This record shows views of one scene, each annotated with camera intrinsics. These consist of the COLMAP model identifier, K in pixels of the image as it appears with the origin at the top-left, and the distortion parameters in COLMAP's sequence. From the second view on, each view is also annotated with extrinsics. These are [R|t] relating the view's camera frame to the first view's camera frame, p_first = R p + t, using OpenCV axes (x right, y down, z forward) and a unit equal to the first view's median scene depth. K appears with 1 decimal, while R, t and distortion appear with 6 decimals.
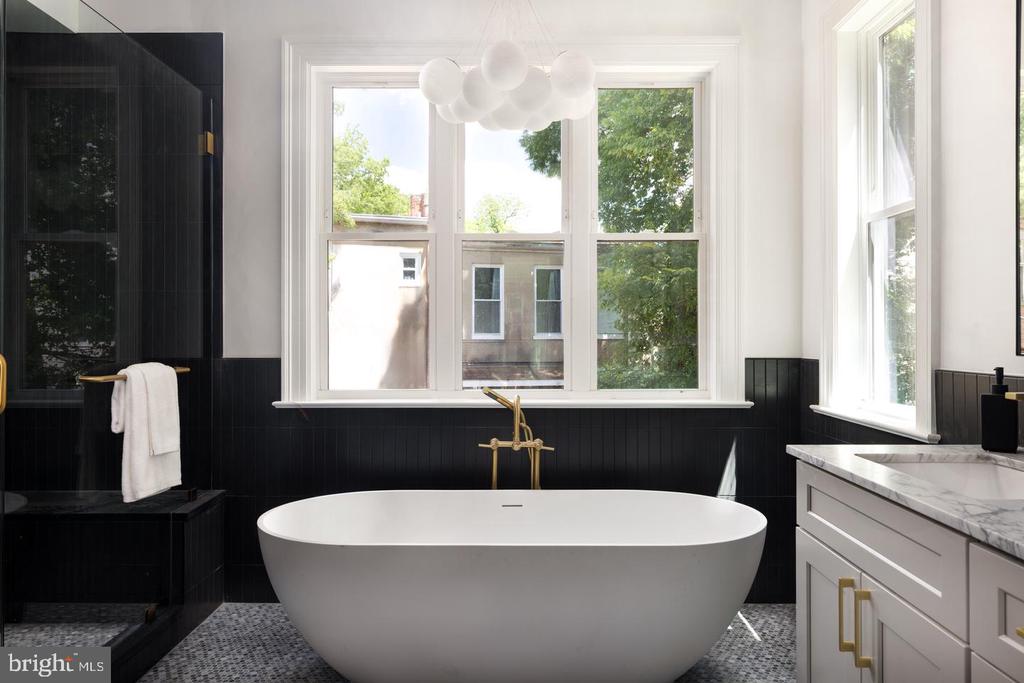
lens RADIAL K [[732.7, 0, 513.9], [0, 732.7, 338.4], [0, 0, 1]] dist [0.010647, 0.008498]
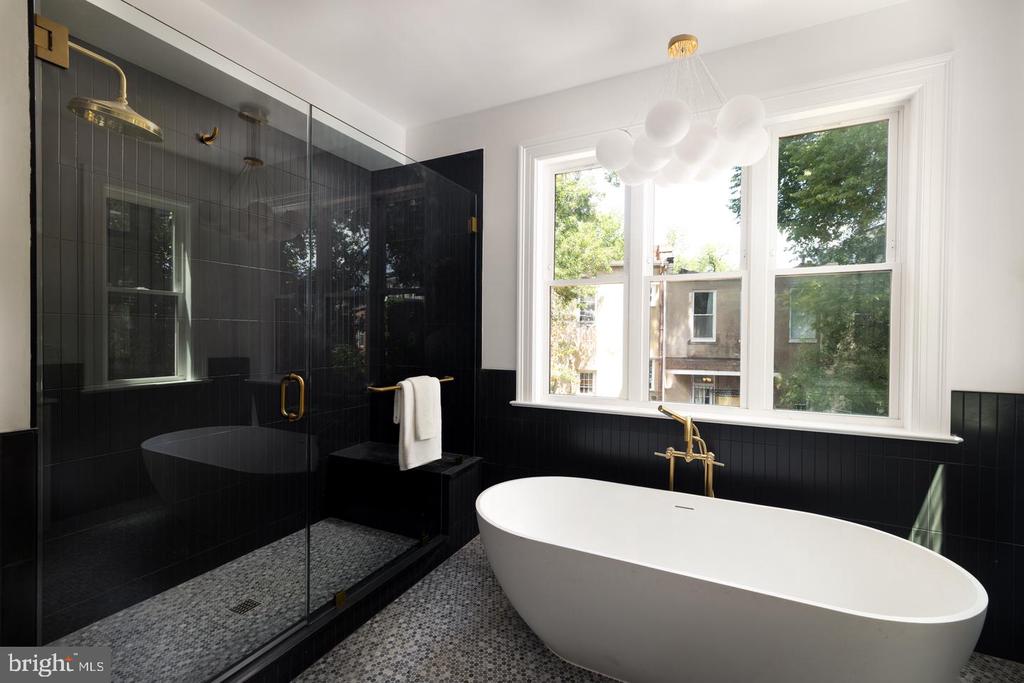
lens RADIAL K [[446.9, 0, 508.6], [0, 446.9, 342.0], [0, 0, 1]] dist [0.001397, 0.000224]
pose [[0.897229, 0.013112, -0.441371, 0.052161], [-0.007990, 0.999877, 0.013462, -0.041029], [0.441493, -0.008552, 0.897224, 0.218454]]
